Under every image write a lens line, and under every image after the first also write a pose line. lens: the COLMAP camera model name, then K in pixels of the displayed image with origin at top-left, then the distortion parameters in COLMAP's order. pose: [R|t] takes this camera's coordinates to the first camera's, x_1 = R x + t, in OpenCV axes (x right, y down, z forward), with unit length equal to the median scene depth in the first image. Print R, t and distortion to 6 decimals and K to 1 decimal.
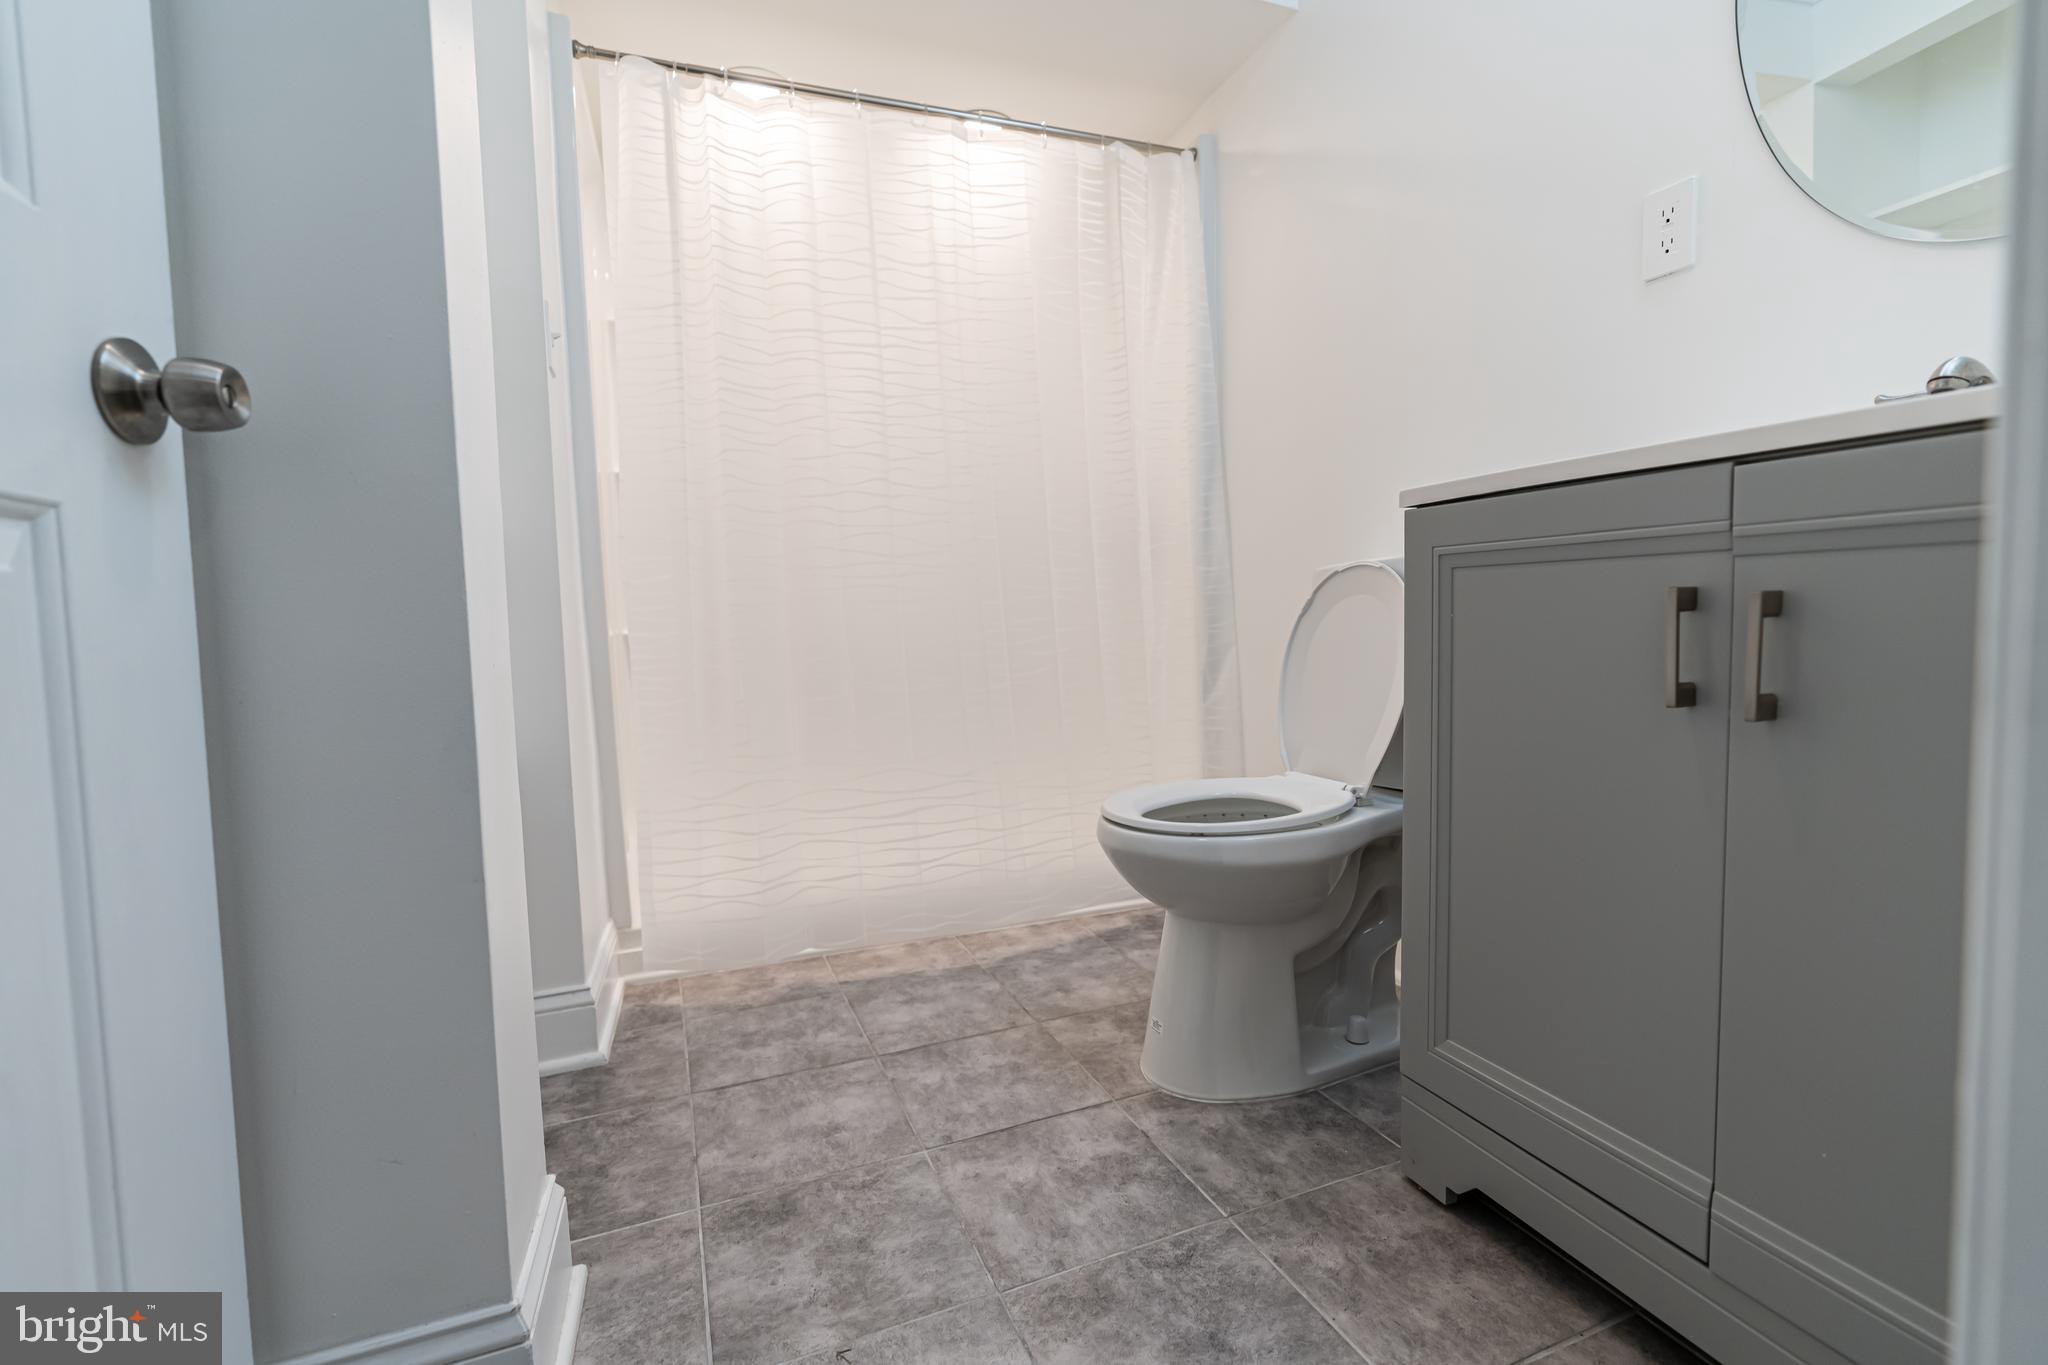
lens RADIAL K [[915.2, 0, 1036.4], [0, 915.2, 675.2], [0, 0, 1]] dist [-0.012139, 0.004640]
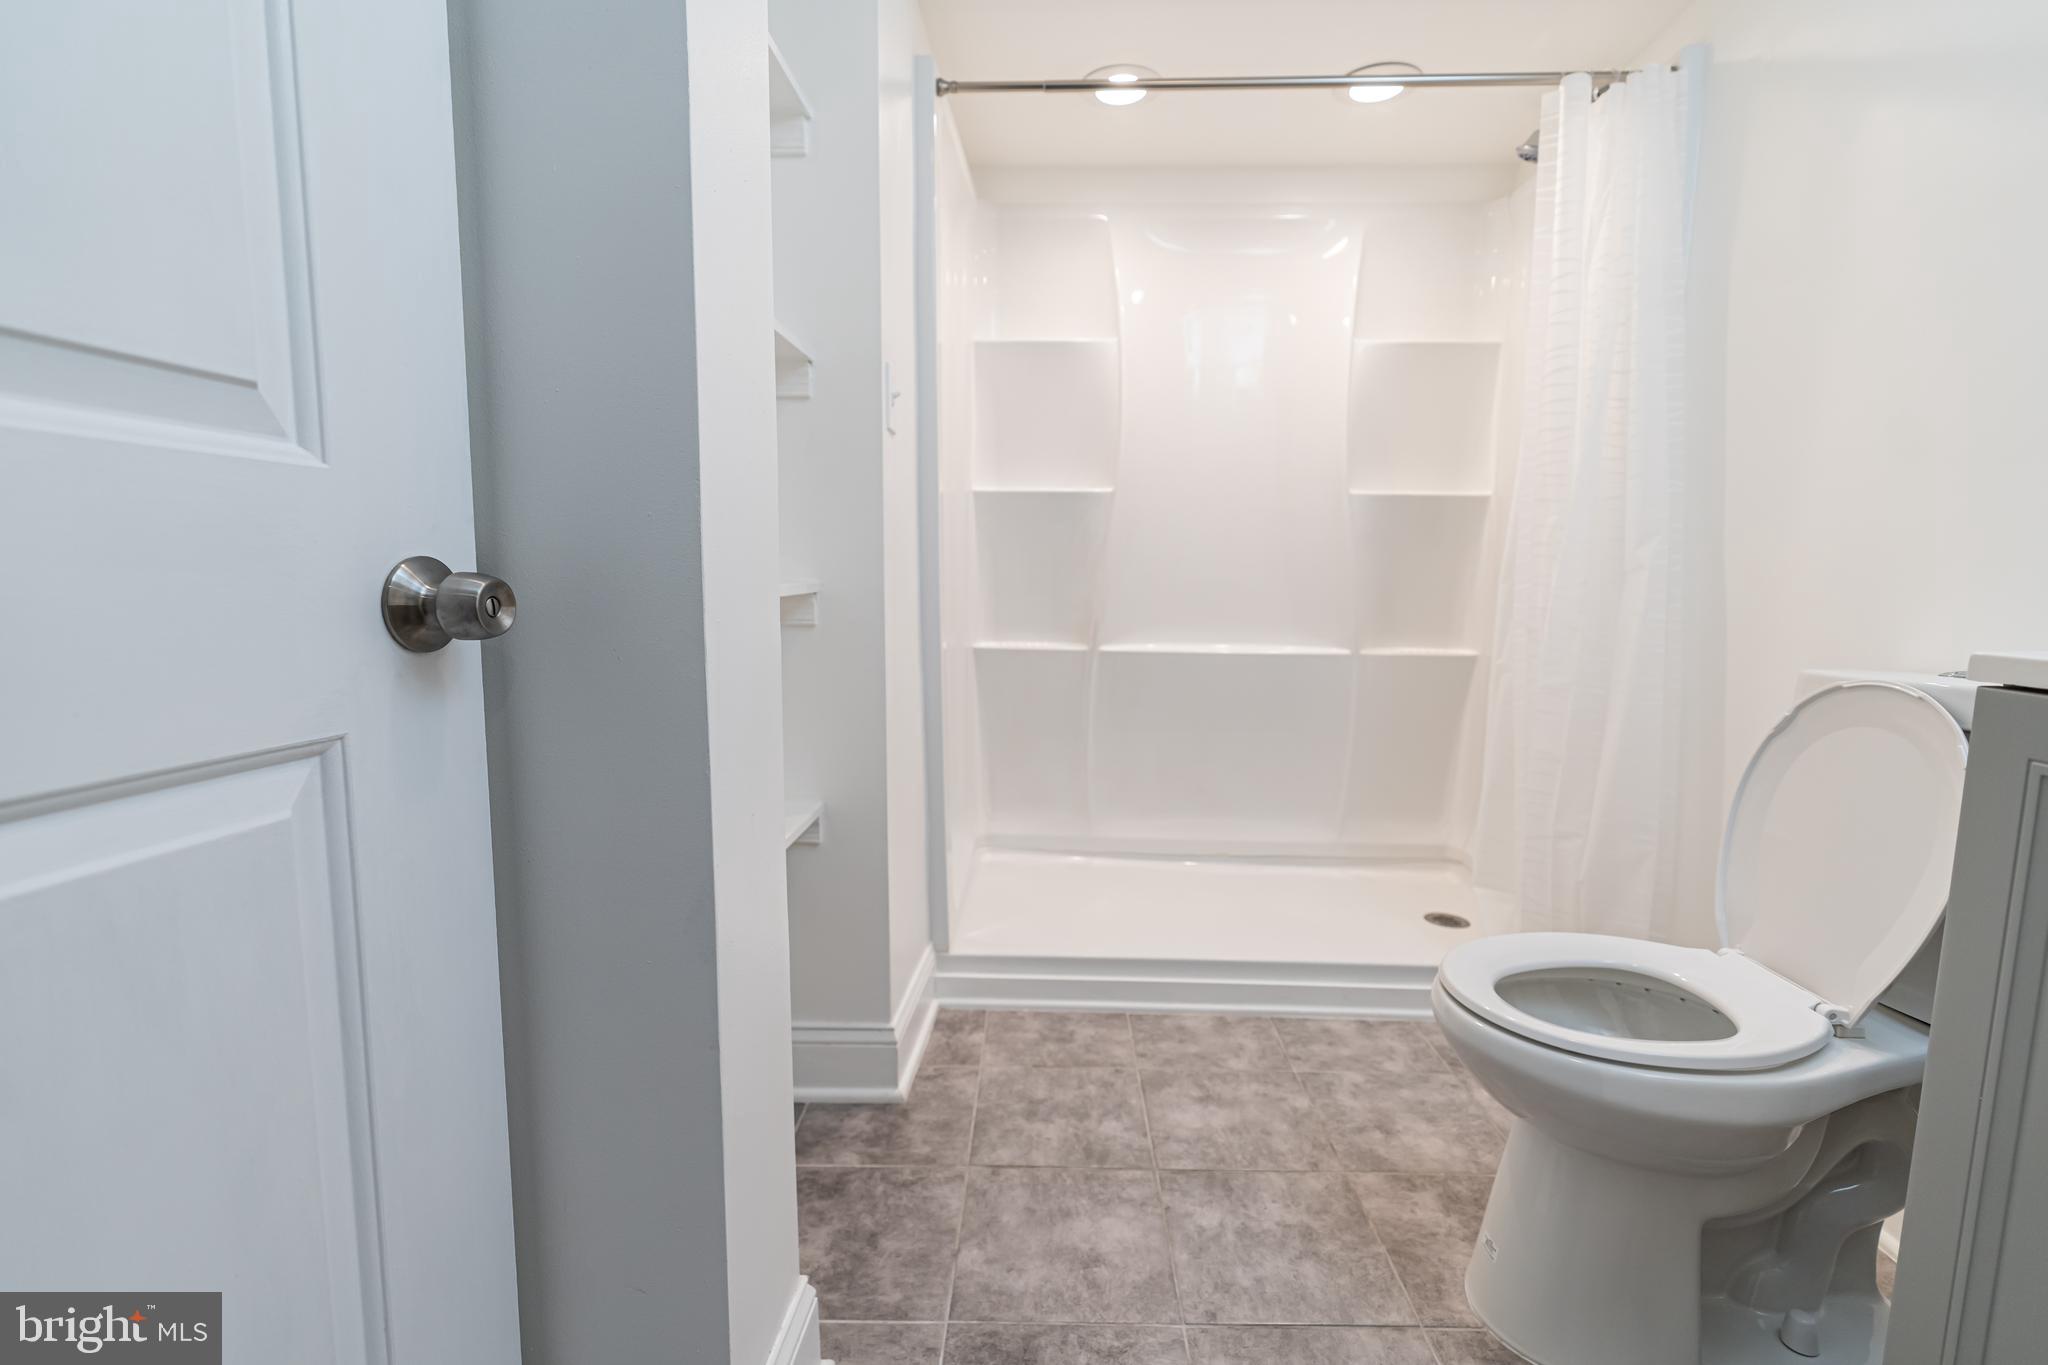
lens RADIAL K [[915.2, 0, 1036.4], [0, 915.2, 675.2], [0, 0, 1]] dist [-0.012139, 0.004640]
pose [[0.916573, 0.078864, -0.392013, 0.039256], [-0.057985, 0.996210, 0.064838, -0.142602], [0.395640, -0.036698, 0.917672, 0.123943]]
